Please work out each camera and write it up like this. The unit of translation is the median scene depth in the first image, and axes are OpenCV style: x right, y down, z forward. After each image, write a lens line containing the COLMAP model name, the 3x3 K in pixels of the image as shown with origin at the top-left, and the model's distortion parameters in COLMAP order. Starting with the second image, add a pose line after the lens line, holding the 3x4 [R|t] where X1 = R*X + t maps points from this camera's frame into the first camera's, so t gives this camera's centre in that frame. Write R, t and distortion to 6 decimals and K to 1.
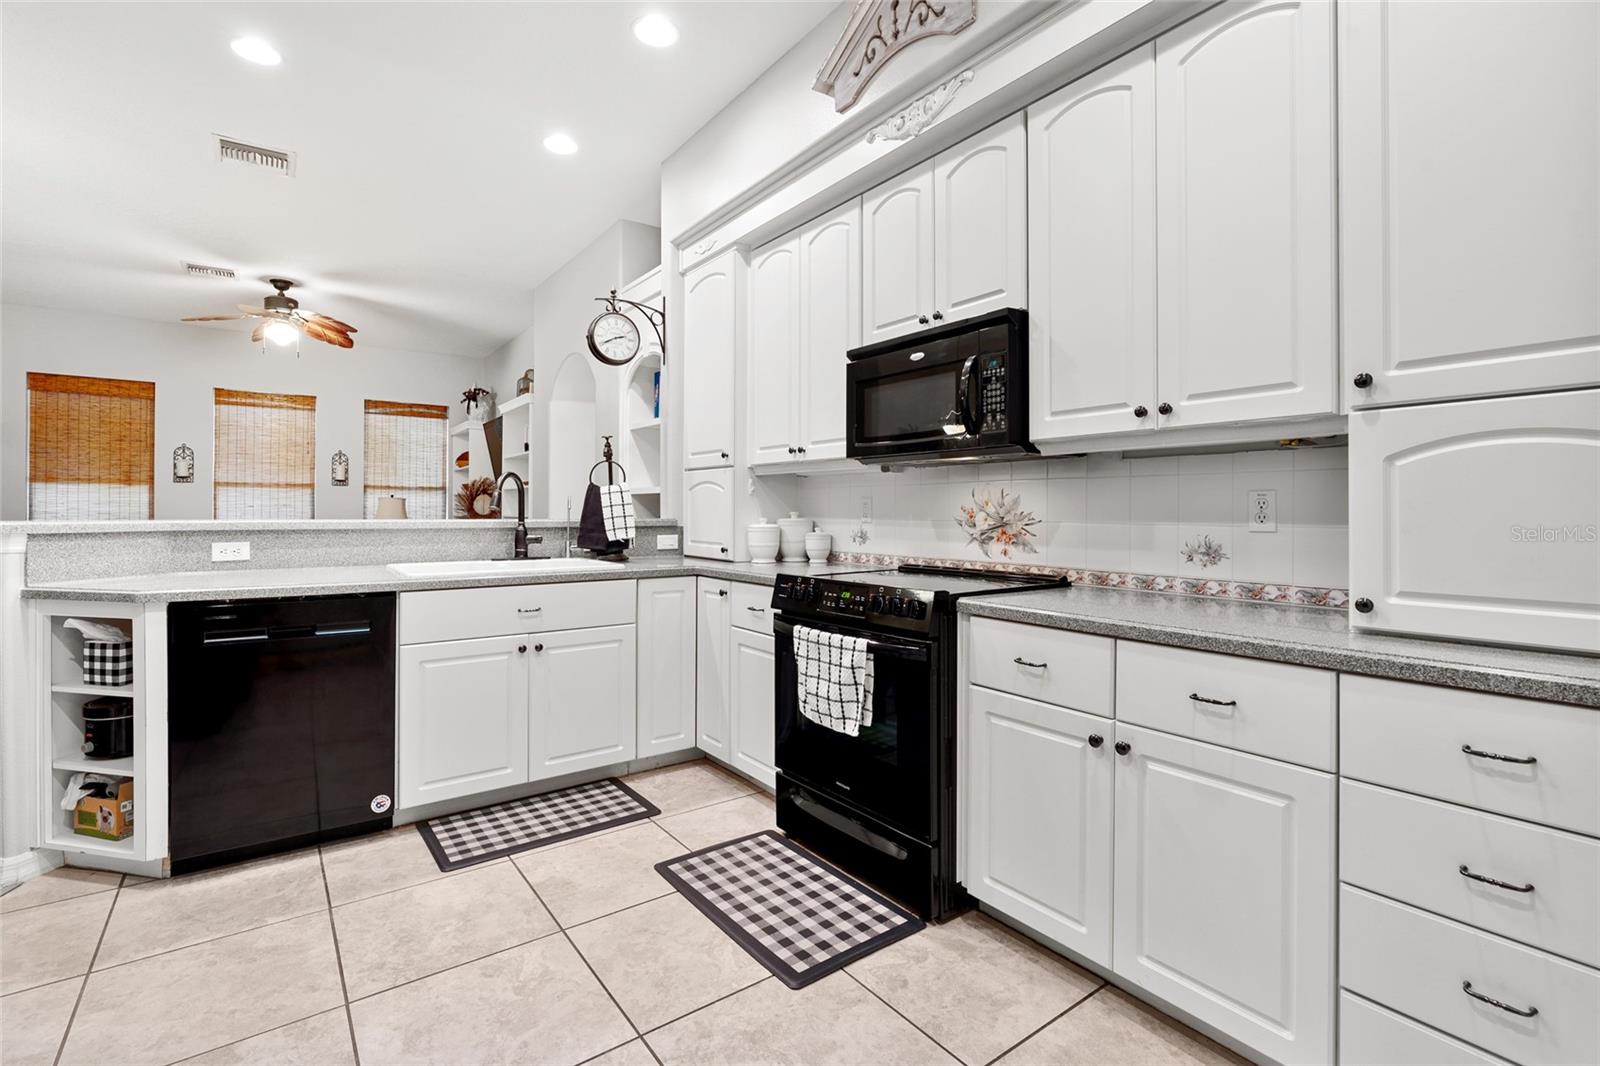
lens RADIAL K [[728.8, 0, 805.5], [0, 728.8, 512.2], [0, 0, 1]] dist [-0.004235, 0.000246]
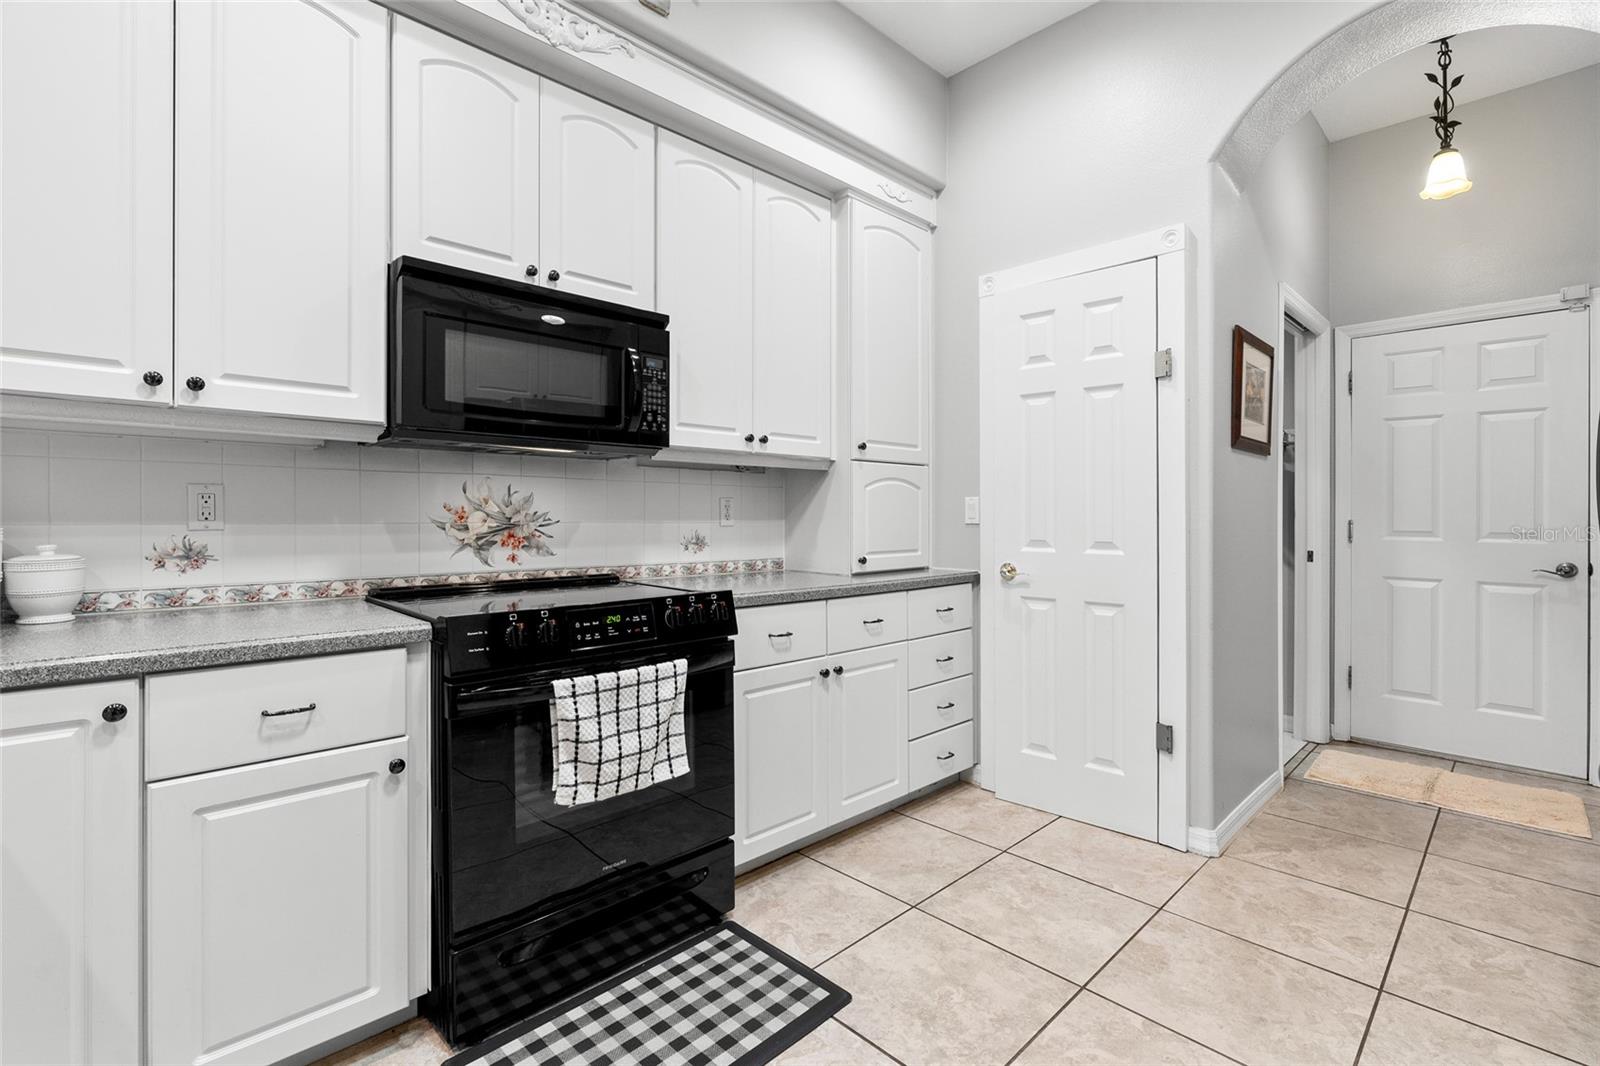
lens RADIAL K [[713.7, 0, 792.9], [0, 713.7, 516.1], [0, 0, 1]] dist [-0.032960, 0.000012]
pose [[-0.114886, -0.012027, 0.993306, -0.611590], [-0.007932, 0.999906, 0.011189, -0.007305], [-0.993347, -0.006593, -0.114971, 0.770394]]
